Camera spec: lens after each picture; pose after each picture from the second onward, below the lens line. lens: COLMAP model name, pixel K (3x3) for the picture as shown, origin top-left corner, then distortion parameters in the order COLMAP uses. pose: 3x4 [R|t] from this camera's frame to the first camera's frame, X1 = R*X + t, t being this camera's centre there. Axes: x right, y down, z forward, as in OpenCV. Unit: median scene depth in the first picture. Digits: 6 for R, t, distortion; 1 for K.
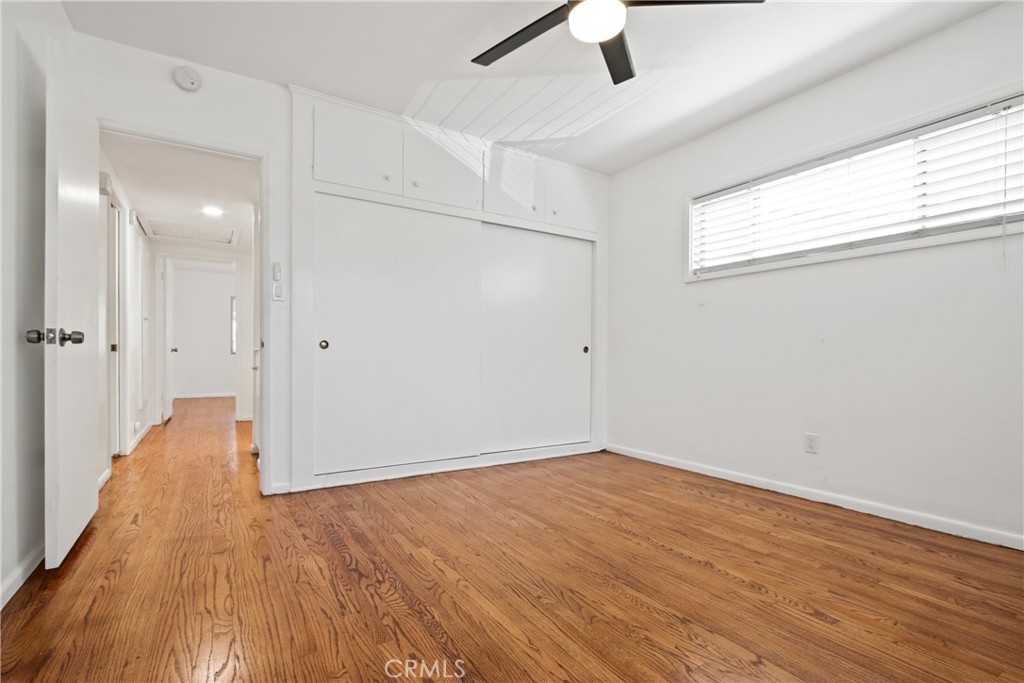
lens RADIAL K [[471.7, 0, 513.1], [0, 471.7, 347.7], [0, 0, 1]] dist [-0.016174, 0.001930]
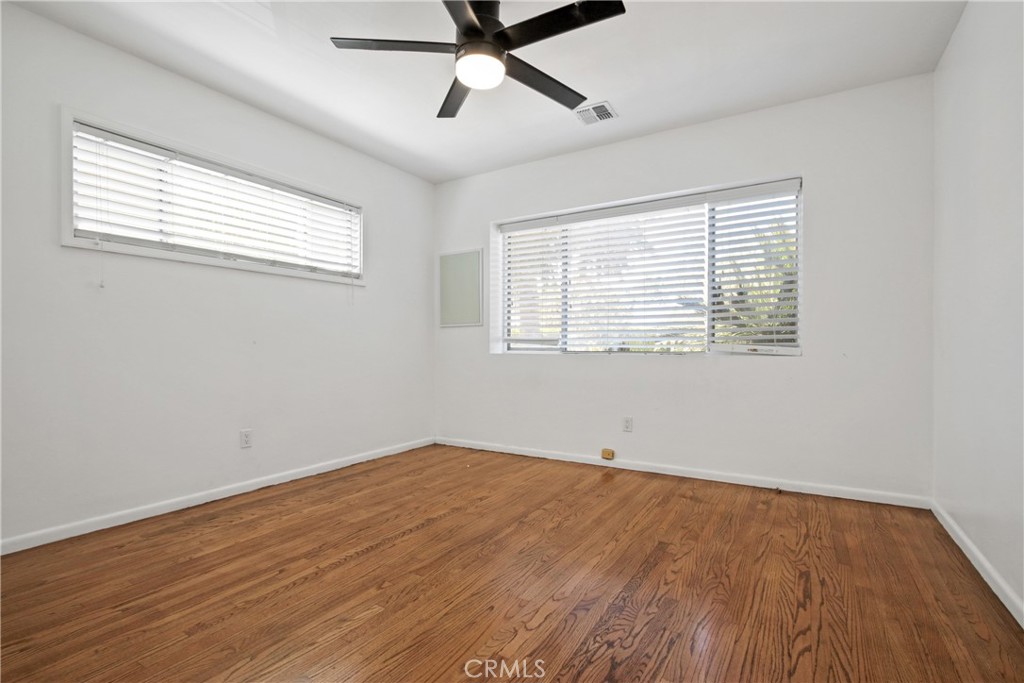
lens RADIAL K [[471.7, 0, 501.2], [0, 471.7, 341.6], [0, 0, 1]] dist [-0.016174, 0.001930]
pose [[-0.416070, 0.005659, 0.909315, -0.734694], [-0.018891, 0.999711, -0.014866, -0.015858], [-0.909136, -0.023363, -0.415843, 1.172442]]
